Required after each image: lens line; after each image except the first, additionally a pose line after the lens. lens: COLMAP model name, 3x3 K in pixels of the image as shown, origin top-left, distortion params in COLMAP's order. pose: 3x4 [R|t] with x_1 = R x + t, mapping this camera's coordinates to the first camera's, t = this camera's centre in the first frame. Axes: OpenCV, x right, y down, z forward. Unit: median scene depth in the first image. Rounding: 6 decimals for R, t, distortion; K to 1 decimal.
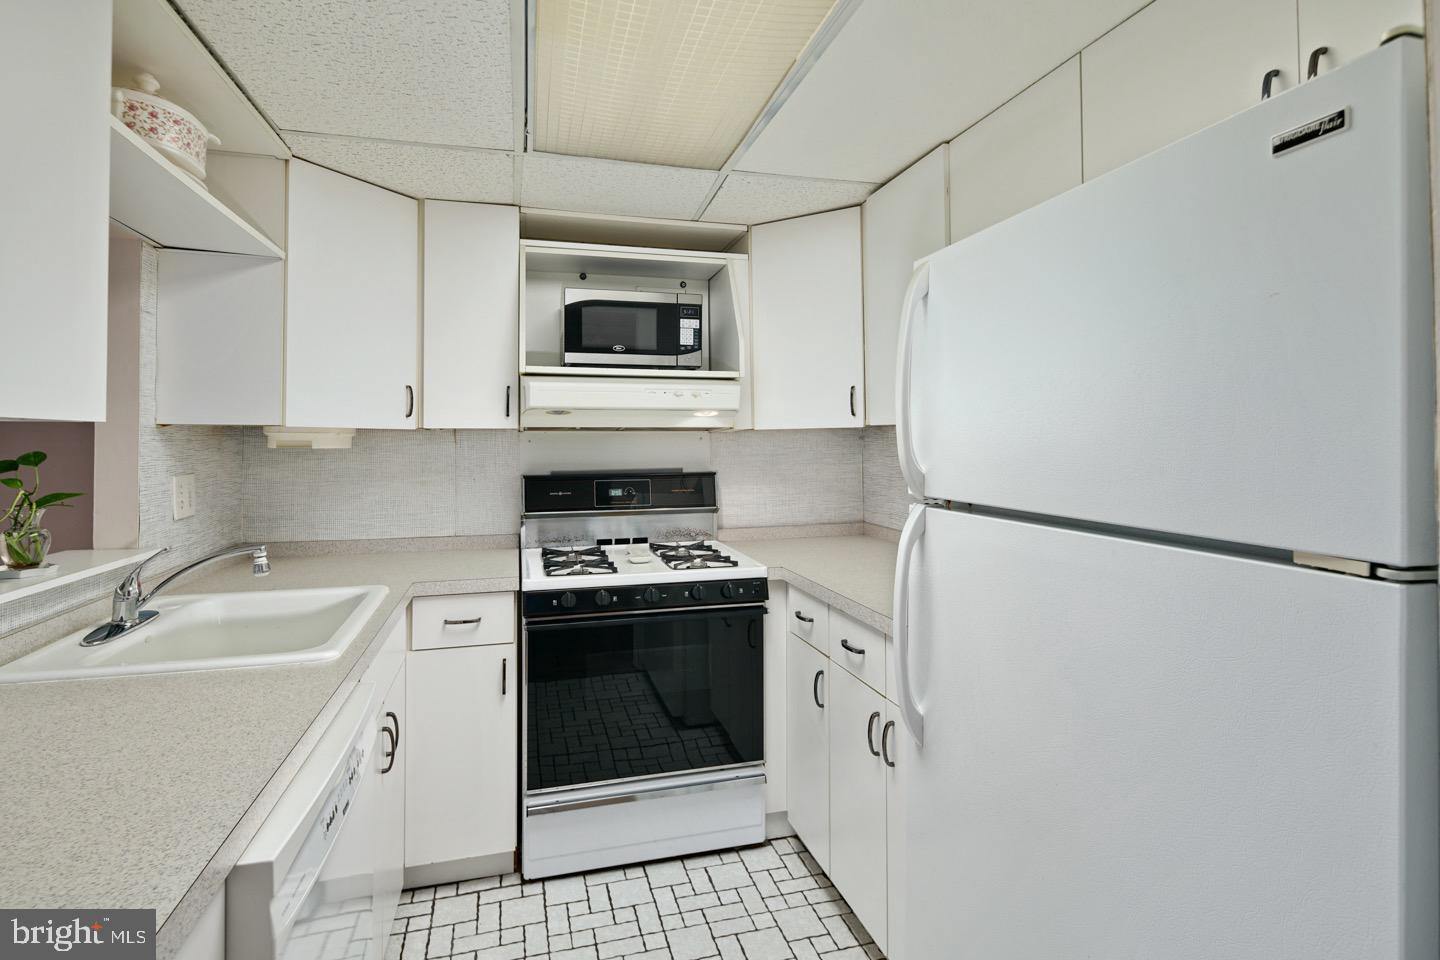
lens RADIAL K [[700.2, 0, 698.5], [0, 700.2, 423.7], [0, 0, 1]] dist [0.015312, -0.006710]
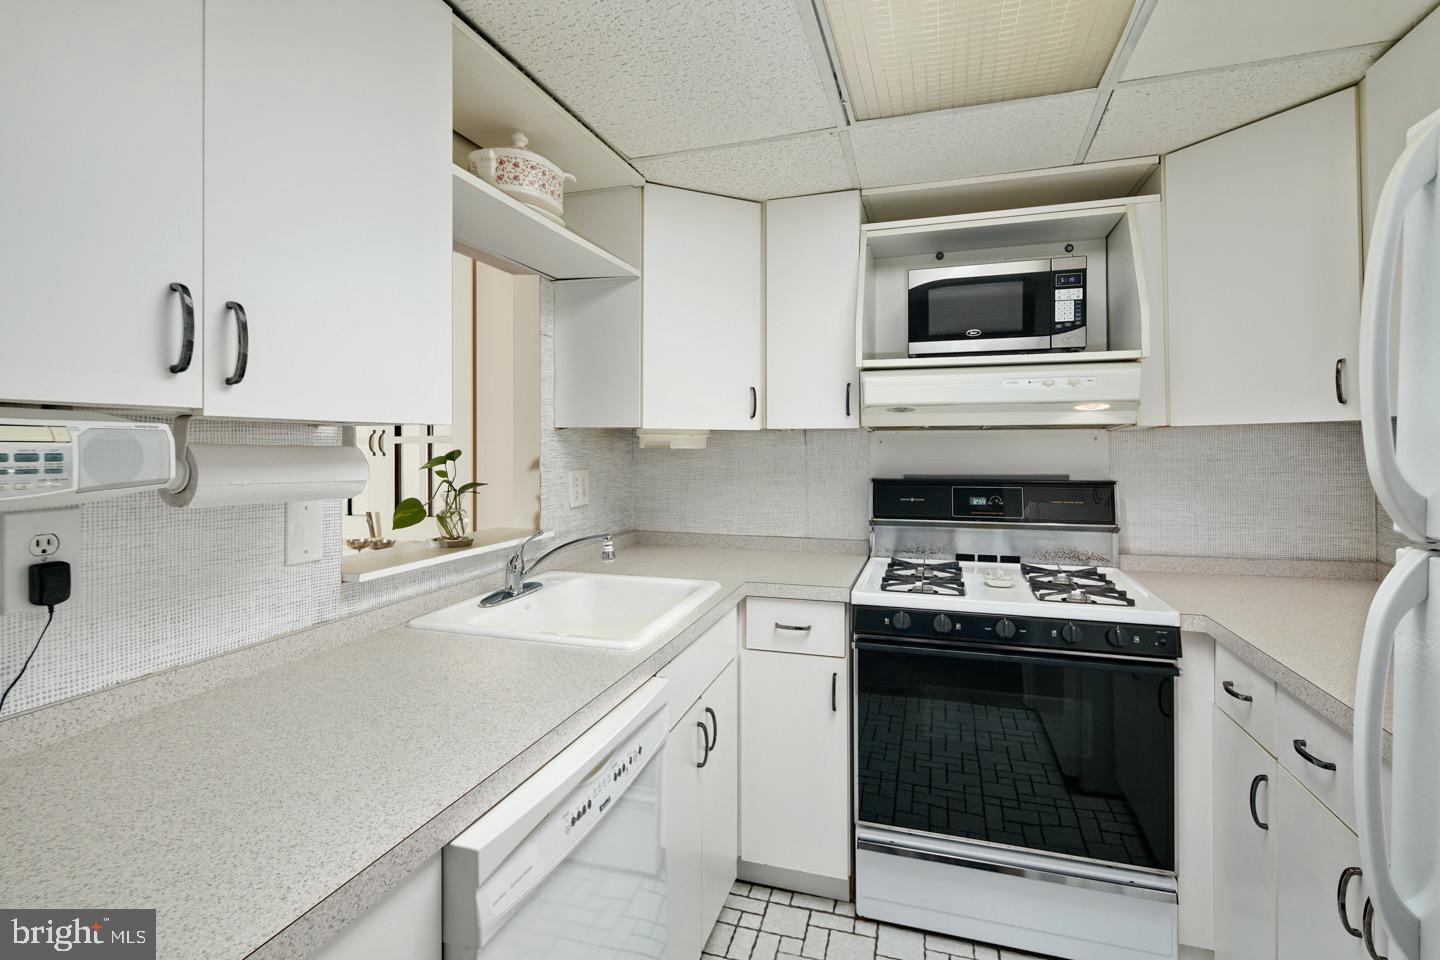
lens RADIAL K [[698.6, 0, 699.1], [0, 698.6, 435.8], [0, 0, 1]] dist [0.009956, -0.005120]
pose [[0.839633, -0.005413, -0.543127, 0.073045], [0.013681, 0.999844, 0.011186, 0.003760], [0.542981, -0.016822, 0.839576, 0.109355]]
